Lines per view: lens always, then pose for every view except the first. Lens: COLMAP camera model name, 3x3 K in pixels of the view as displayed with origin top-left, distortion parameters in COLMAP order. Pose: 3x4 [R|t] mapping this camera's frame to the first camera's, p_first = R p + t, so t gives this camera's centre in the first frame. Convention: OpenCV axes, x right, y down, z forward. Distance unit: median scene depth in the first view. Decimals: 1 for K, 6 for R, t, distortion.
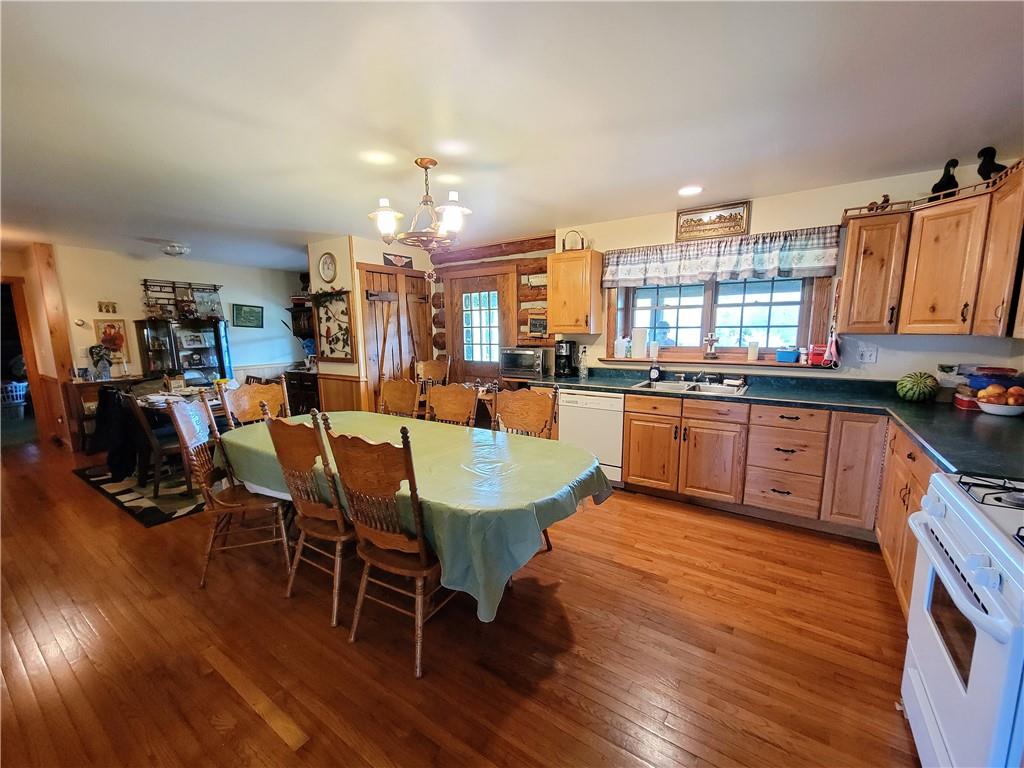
lens RADIAL K [[416.1, 0, 505.8], [0, 416.1, 393.0], [0, 0, 1]] dist [-0.007984, 0.000592]
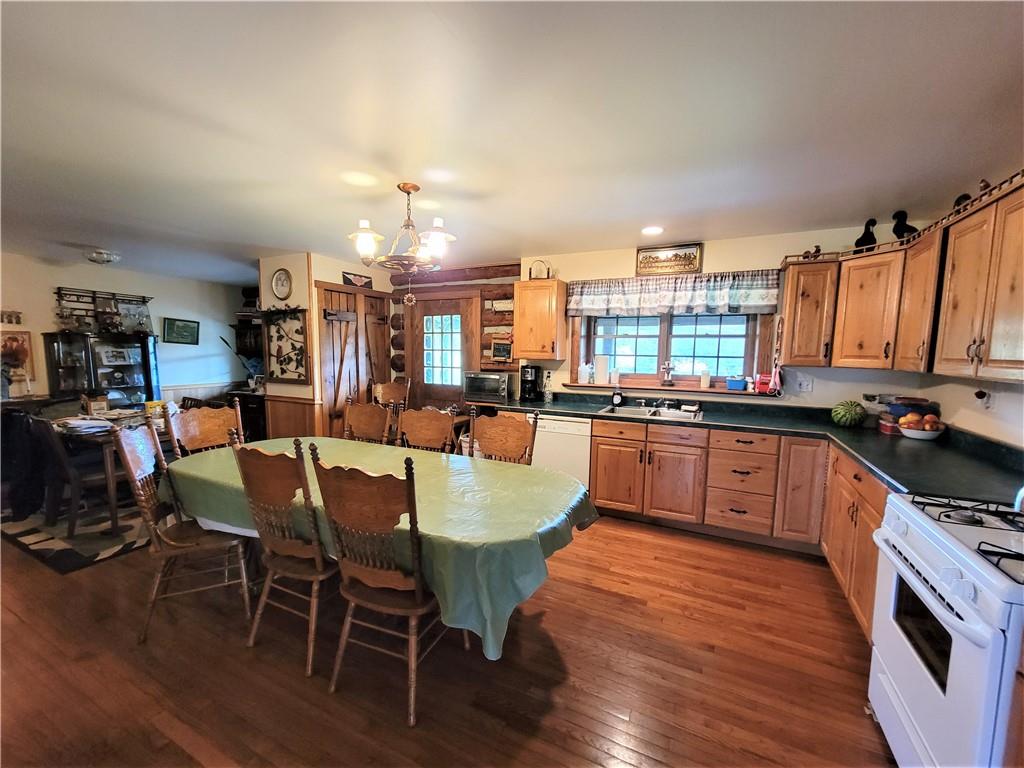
lens RADIAL K [[416.1, 0, 504.6], [0, 416.1, 392.9], [0, 0, 1]] dist [-0.007984, 0.000592]
pose [[0.990583, 0.009609, 0.136572, -0.092046], [-0.002631, 0.998686, -0.051184, -0.011543], [-0.136885, 0.050342, 0.989307, 0.006413]]
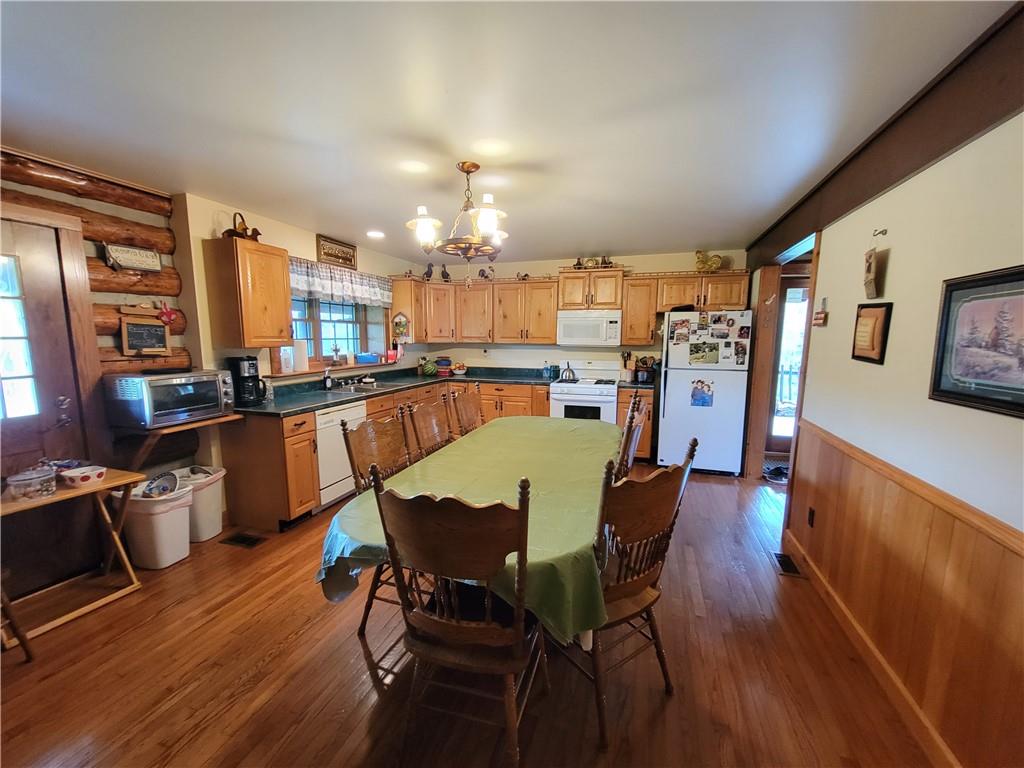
lens RADIAL K [[416.1, 0, 515.5], [0, 416.1, 390.6], [0, 0, 1]] dist [-0.007984, 0.000592]
pose [[-0.291566, -0.116509, 0.949429, -1.121661], [0.144889, 0.975723, 0.164230, -0.186212], [-0.945514, 0.185446, -0.267606, 1.176438]]
